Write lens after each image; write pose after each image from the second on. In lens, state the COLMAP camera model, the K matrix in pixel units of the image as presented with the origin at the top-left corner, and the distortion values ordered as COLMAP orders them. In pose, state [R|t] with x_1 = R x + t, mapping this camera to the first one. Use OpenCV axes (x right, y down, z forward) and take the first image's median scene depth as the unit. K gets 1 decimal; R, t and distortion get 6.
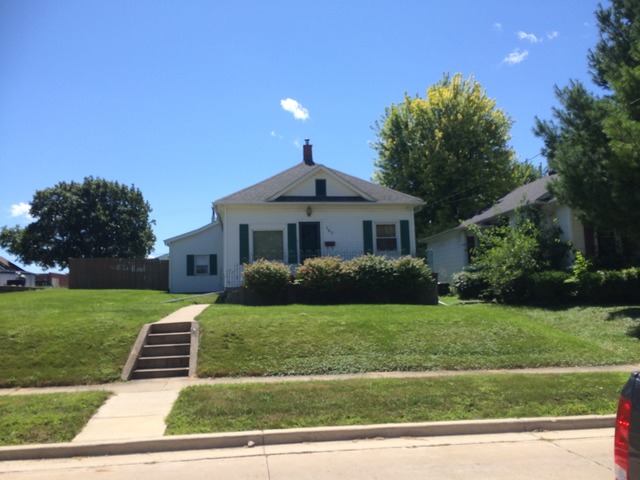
lens RADIAL K [[546.8, 0, 321.0], [0, 546.8, 250.7], [0, 0, 1]] dist [0.060022, -0.092973]
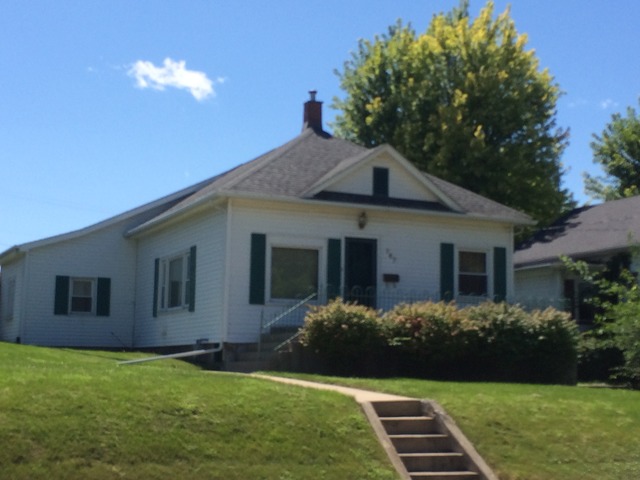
lens RADIAL K [[1050.5, 0, 320.0], [0, 1050.5, 240.0], [0, 0, 1]] dist [0.008904, -0.069489]
pose [[0.961826, 0.077728, 0.262391, -0.355362], [-0.067681, 0.996593, -0.047130, 0.005177], [-0.265160, 0.027572, 0.963810, -0.072465]]
